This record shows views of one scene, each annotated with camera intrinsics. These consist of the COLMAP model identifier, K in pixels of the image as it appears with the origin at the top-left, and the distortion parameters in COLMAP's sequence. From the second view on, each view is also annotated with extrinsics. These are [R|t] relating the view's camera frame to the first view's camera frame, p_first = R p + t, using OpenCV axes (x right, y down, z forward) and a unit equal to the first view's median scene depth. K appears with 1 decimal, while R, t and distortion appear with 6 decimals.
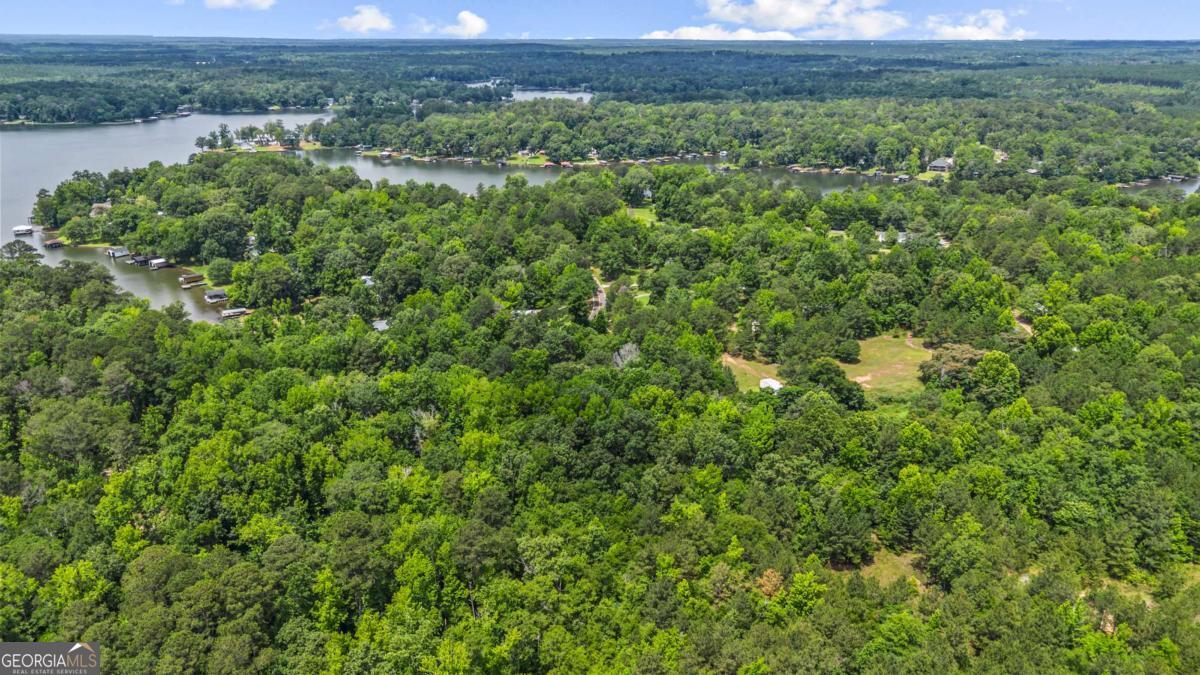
lens RADIAL K [[852.8, 0, 600.0], [0, 852.8, 337.5], [0, 0, 1]] dist [0.054632, -0.060672]
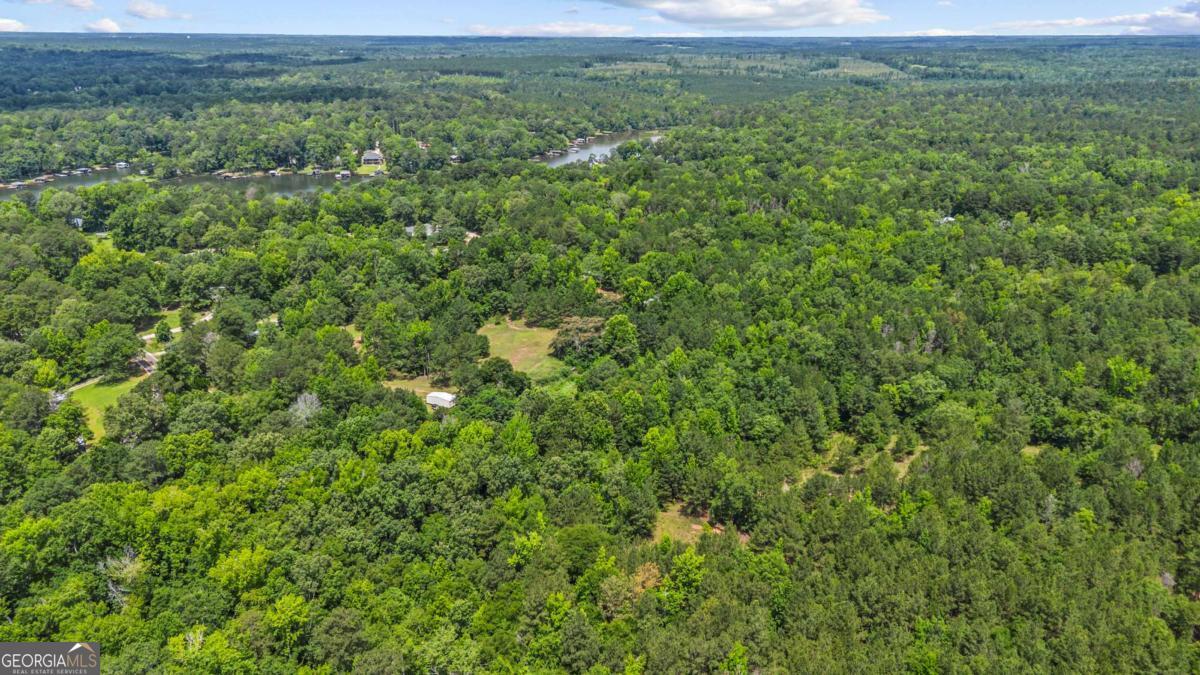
lens RADIAL K [[852.8, 0, 600.0], [0, 852.8, 337.5], [0, 0, 1]] dist [0.054632, -0.060672]
pose [[0.744447, -0.220455, 0.630236, -0.092765], [0.216633, 0.972605, 0.084324, -0.018885], [-0.631561, 0.073755, 0.771811, 0.050788]]
